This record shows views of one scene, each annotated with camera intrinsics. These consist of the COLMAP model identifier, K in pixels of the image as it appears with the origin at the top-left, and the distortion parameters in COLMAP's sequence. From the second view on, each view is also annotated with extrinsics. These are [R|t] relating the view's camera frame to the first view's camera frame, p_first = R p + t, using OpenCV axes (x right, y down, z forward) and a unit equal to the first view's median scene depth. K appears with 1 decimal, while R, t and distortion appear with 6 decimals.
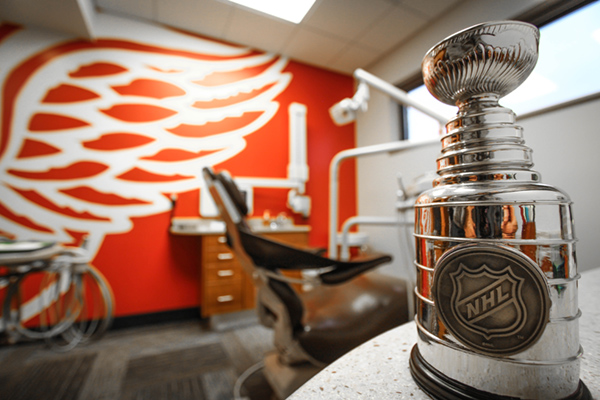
lens RADIAL K [[270.9, 0, 300.0], [0, 270.9, 200.0], [0, 0, 1]] dist [-0.001617, -0.000082]
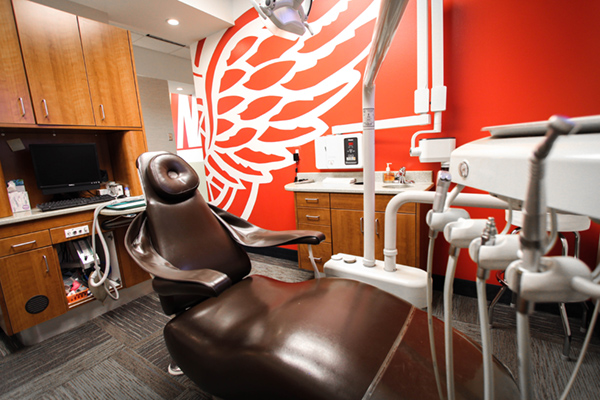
lens RADIAL K [[270.9, 0, 300.0], [0, 270.9, 200.0], [0, 0, 1]] dist [-0.001617, -0.000082]
pose [[0.524801, 0.116608, -0.843200, 0.490093], [0.111352, 0.972656, 0.203815, -0.045213], [0.843910, -0.200855, 0.497467, 0.493076]]
